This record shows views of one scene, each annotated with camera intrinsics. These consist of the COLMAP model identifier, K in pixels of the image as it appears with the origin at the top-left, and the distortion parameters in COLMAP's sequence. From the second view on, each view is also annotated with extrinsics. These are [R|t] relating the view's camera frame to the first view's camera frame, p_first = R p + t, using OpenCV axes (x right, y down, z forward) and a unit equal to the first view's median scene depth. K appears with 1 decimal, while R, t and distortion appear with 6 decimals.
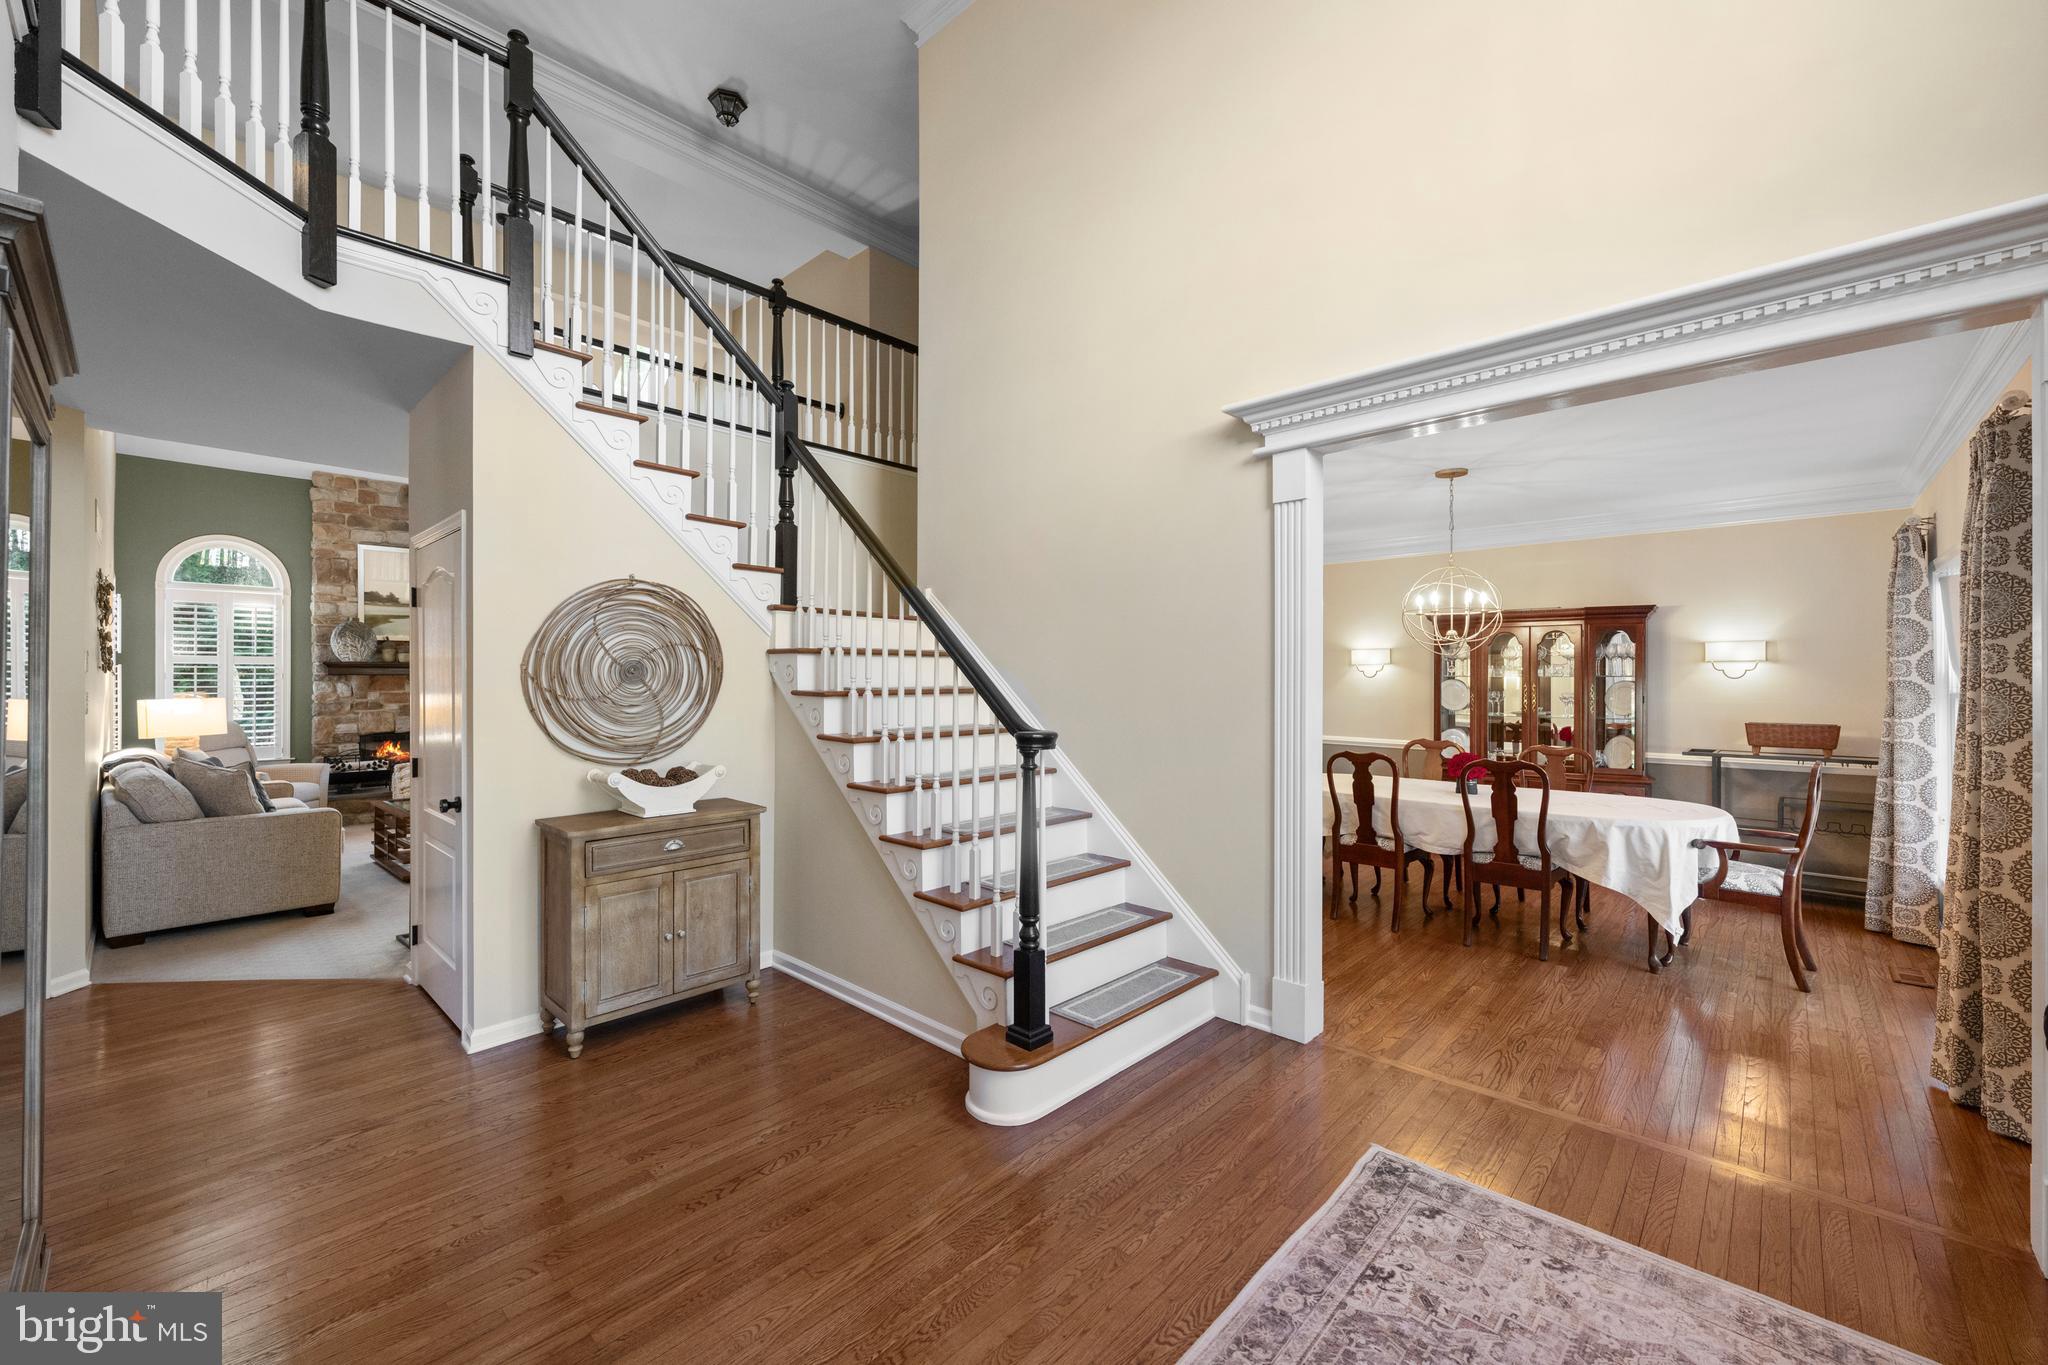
lens RADIAL K [[816.4, 0, 1021.9], [0, 816.4, 682.5], [0, 0, 1]] dist [0.001820, -0.000064]
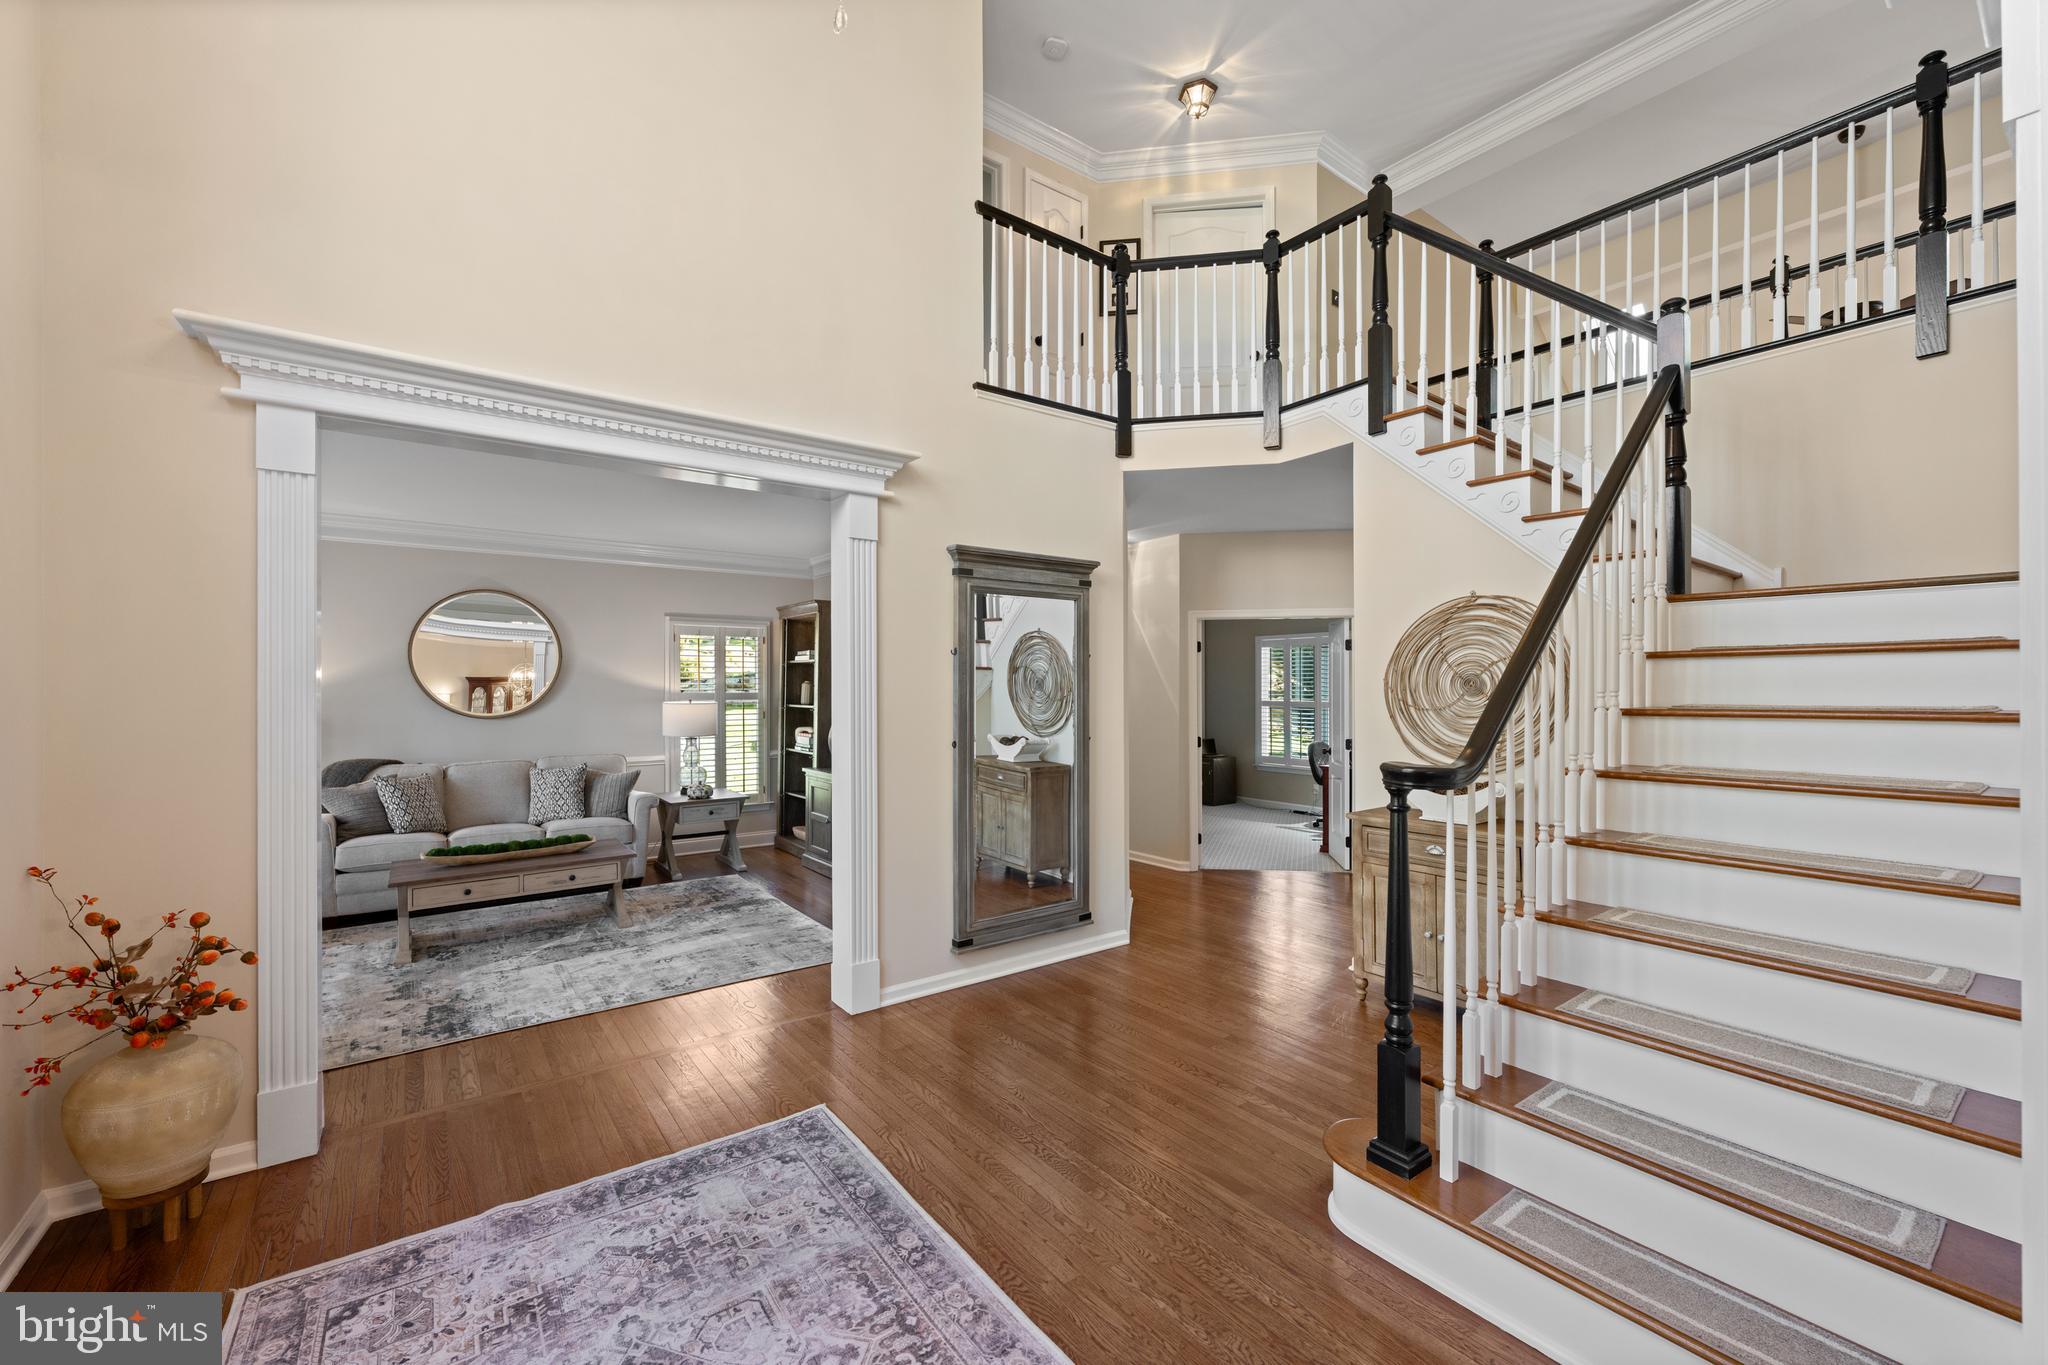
lens RADIAL K [[816.4, 0, 1018.7], [0, 816.4, 687.3], [0, 0, 1]] dist [0.001820, -0.000064]
pose [[-0.171810, 0.004293, -0.985121, 0.739235], [0.003374, 0.999987, 0.003769, -0.016720], [0.985124, -0.002676, -0.171823, 0.685699]]
